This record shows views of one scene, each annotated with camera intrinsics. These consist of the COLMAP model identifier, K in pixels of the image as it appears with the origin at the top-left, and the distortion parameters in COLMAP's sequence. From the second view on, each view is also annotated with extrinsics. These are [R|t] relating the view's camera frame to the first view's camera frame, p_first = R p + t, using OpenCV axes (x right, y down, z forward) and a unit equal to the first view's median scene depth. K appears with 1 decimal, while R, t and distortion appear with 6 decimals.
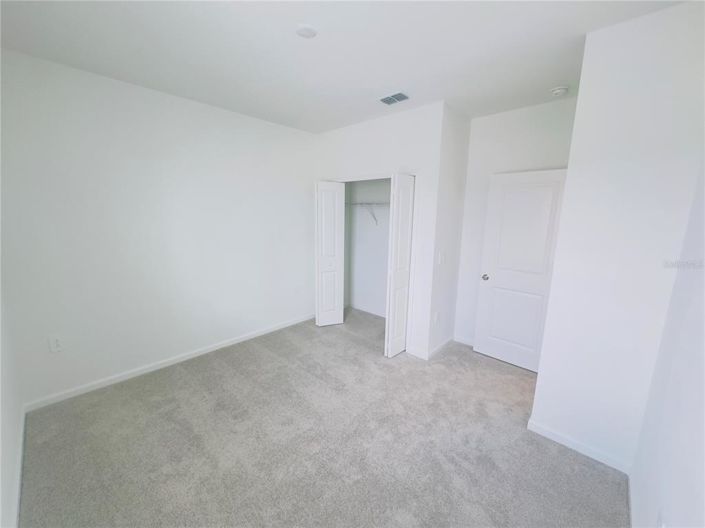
lens RADIAL K [[281.1, 0, 352.5], [0, 281.1, 264.0], [0, 0, 1]] dist [-0.001388, -0.000037]
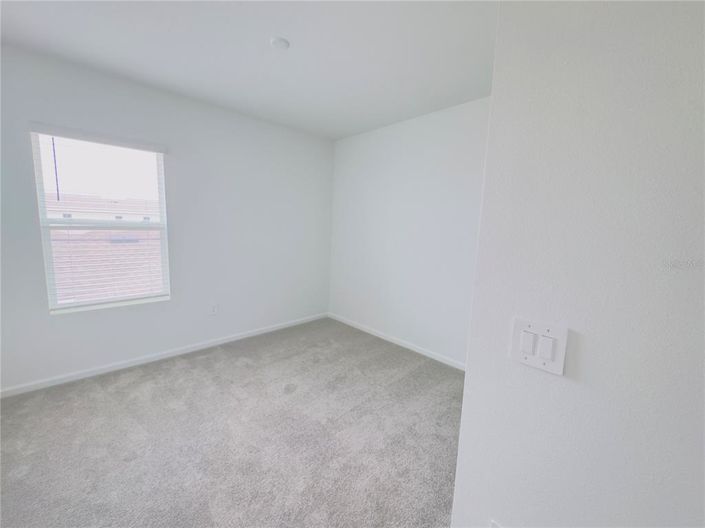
lens RADIAL K [[281.1, 0, 352.5], [0, 281.1, 264.0], [0, 0, 1]] dist [-0.001388, -0.000037]
pose [[-0.073092, 0.113799, -0.990811, 0.705645], [-0.198230, 0.971989, 0.126261, -0.124480], [0.977426, 0.205637, -0.048487, 1.019751]]
